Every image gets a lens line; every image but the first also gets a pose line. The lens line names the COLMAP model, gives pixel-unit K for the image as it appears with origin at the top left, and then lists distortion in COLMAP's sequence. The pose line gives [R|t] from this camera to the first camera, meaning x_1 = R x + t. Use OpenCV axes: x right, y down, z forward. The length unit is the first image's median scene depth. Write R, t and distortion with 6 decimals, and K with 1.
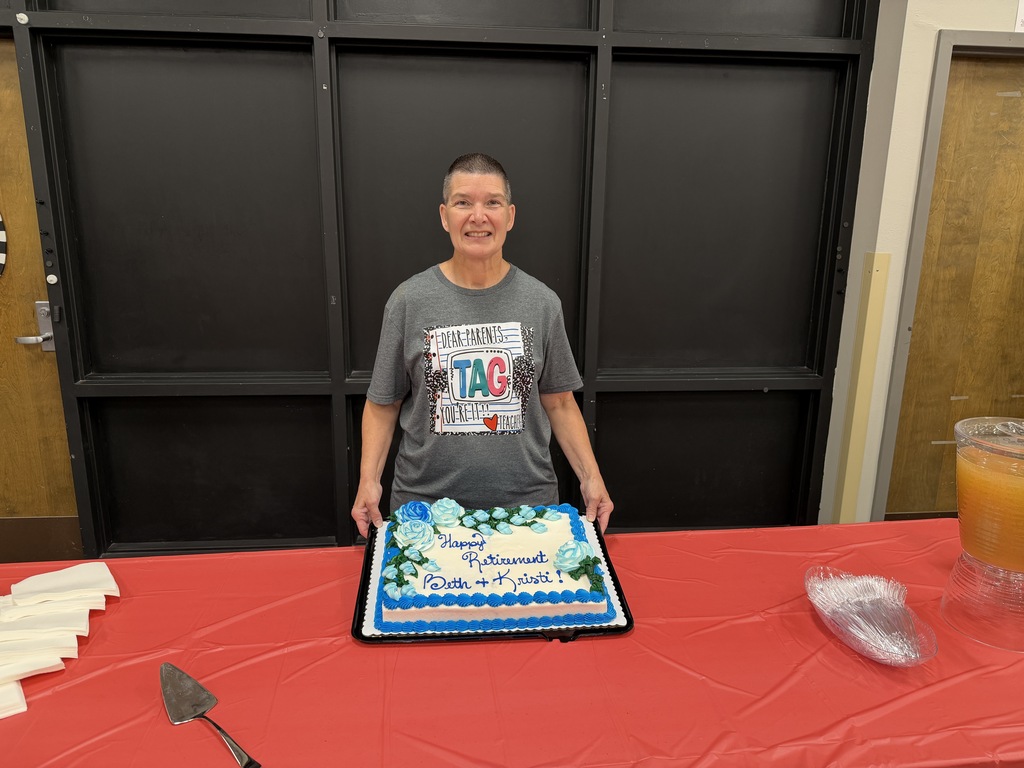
lens RADIAL K [[718.2, 0, 511.5], [0, 718.2, 381.0], [0, 0, 1]] dist [-0.024537, 0.001959]
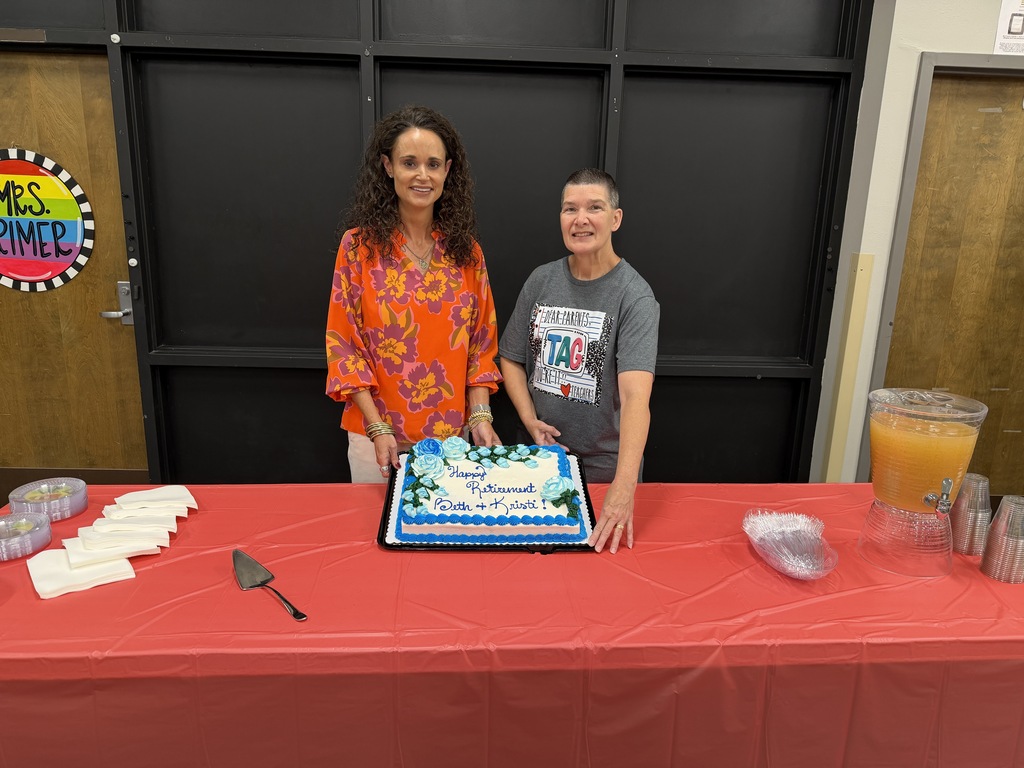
lens RADIAL K [[718.2, 0, 512.4], [0, 718.2, 386.4], [0, 0, 1]] dist [-0.024537, 0.001959]
pose [[0.998278, 0.028901, -0.051054, 0.038689], [-0.028345, 0.999531, 0.011593, 0.028934], [0.051365, -0.010126, 0.998629, -0.135806]]
